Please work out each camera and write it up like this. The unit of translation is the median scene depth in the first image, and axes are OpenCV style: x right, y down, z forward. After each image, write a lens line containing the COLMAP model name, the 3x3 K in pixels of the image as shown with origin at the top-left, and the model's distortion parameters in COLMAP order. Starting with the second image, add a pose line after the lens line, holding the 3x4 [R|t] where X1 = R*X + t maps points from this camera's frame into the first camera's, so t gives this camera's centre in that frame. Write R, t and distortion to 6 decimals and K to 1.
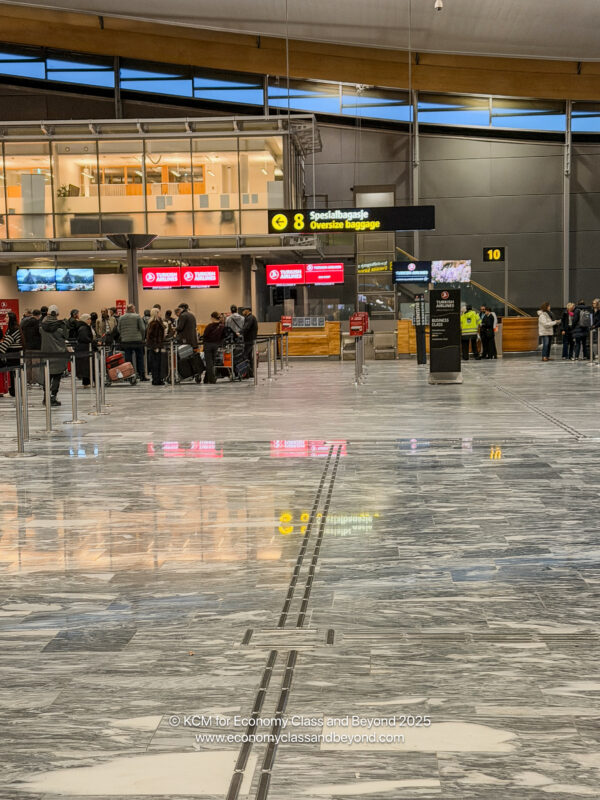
lens RADIAL K [[1233.1, 0, 307.5], [0, 1233.1, 433.2], [0, 0, 1]] dist [0.219643, 0.000000]
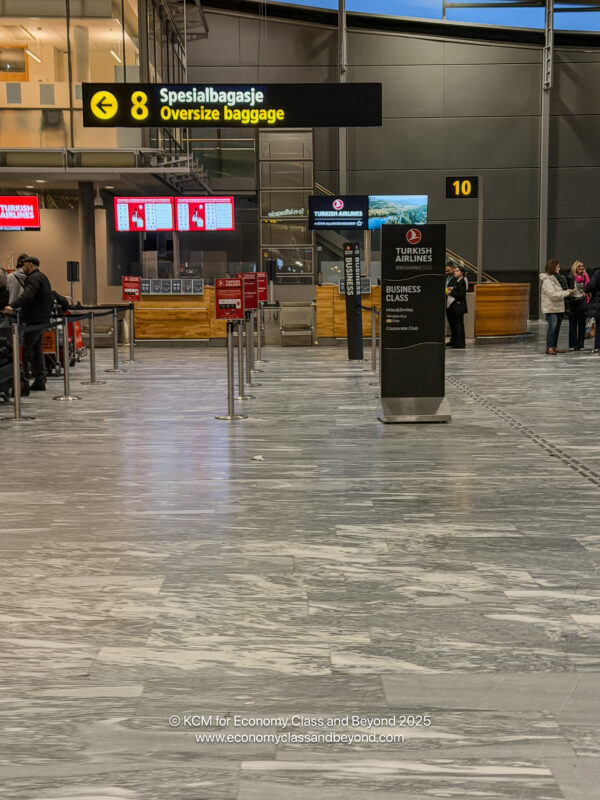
lens RADIAL K [[1233.1, 0, 298.1], [0, 1233.1, 401.5], [0, 0, 1]] dist [0.219643, 0.000000]
pose [[0.998361, 0.005615, 0.056959, 0.026568], [-0.005884, 0.999972, 0.004547, -0.033330], [-0.056932, -0.004874, 0.998366, 0.352389]]
